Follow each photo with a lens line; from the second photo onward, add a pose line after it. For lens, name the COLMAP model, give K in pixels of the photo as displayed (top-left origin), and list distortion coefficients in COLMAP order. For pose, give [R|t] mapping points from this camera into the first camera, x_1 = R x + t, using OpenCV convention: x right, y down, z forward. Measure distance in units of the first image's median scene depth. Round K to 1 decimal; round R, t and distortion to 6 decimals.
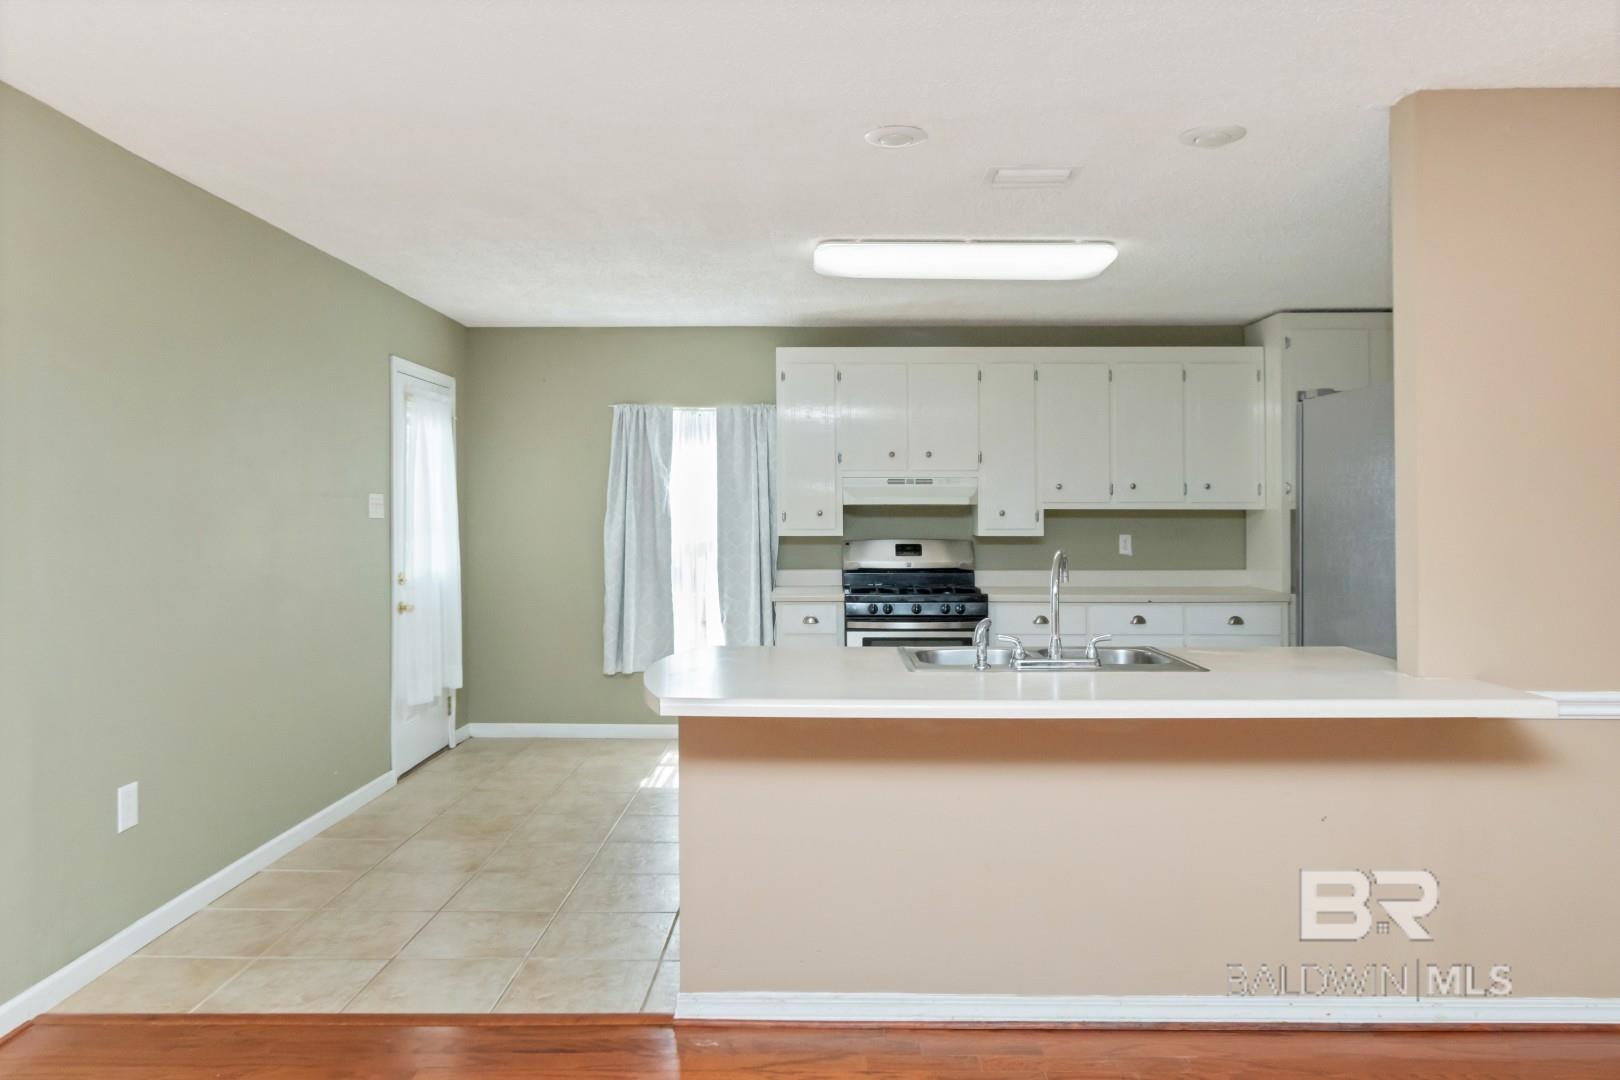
lens RADIAL K [[1126.0, 0, 809.1], [0, 1126.0, 501.4], [0, 0, 1]] dist [0.000134, 0.000561]
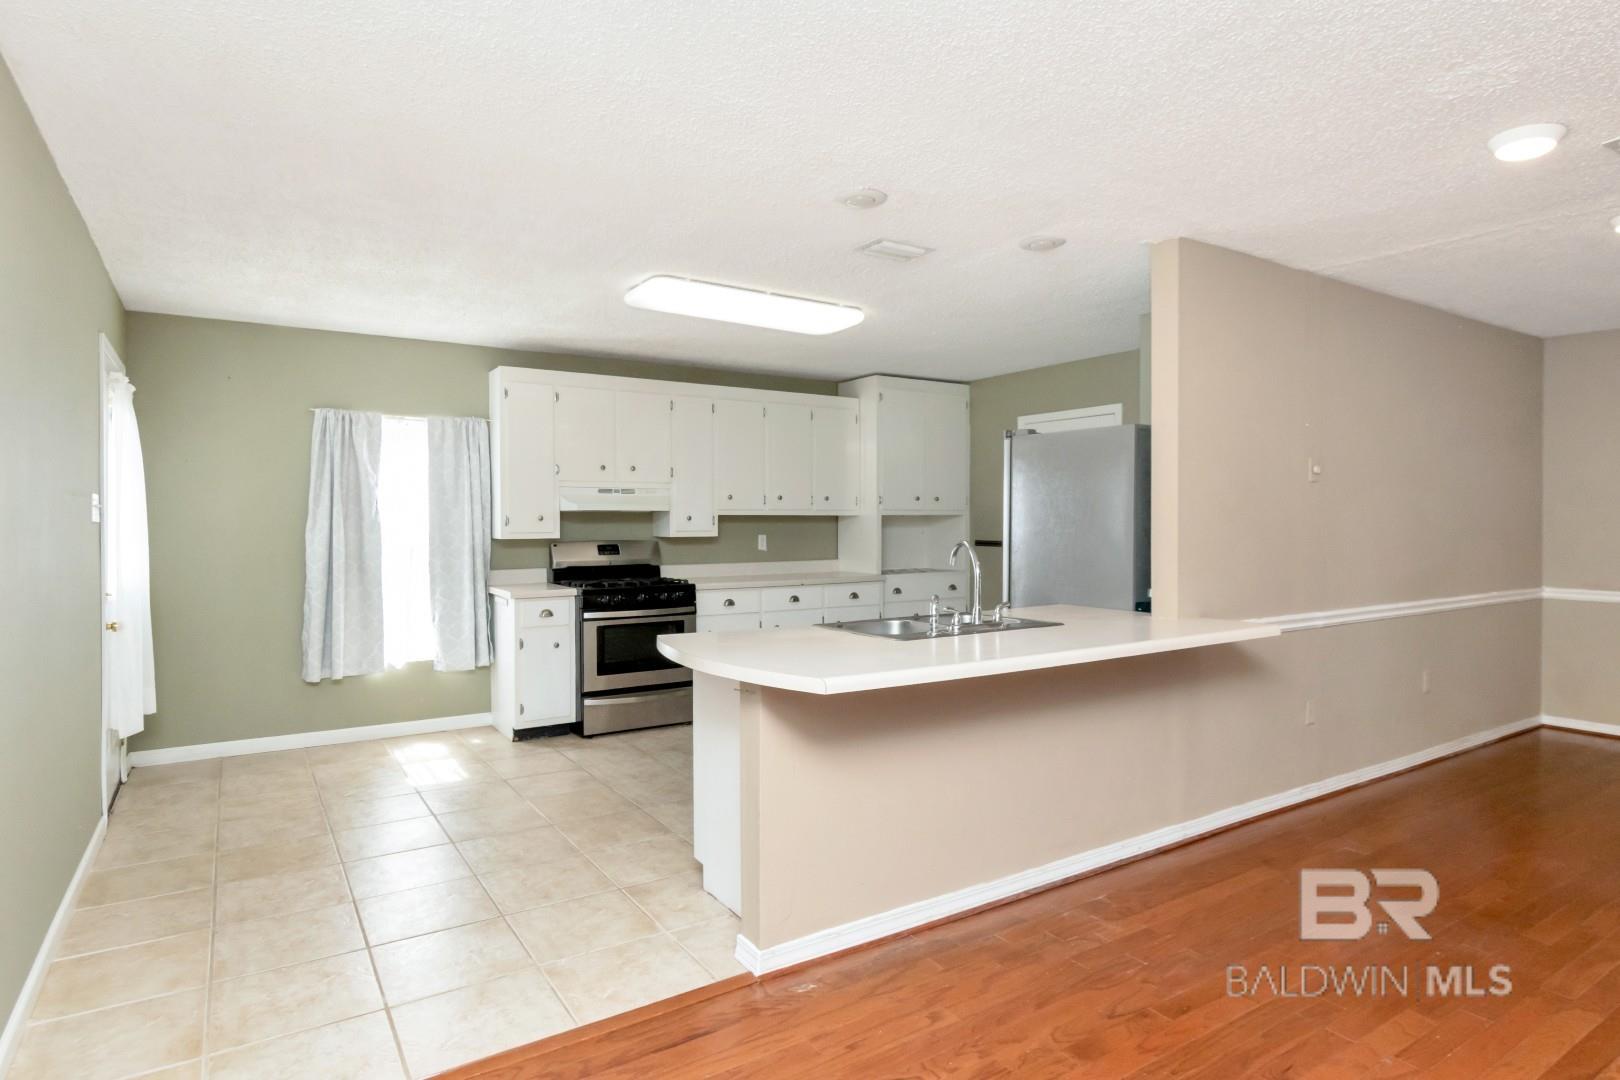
lens RADIAL K [[882.8, 0, 806.1], [0, 882.8, 520.1], [0, 0, 1]] dist [-0.000775, -0.000608]
pose [[0.834910, -0.000926, 0.550386, -0.246976], [-0.001594, 0.999990, 0.004100, 0.008302], [-0.550384, -0.004300, 0.834900, 0.121582]]
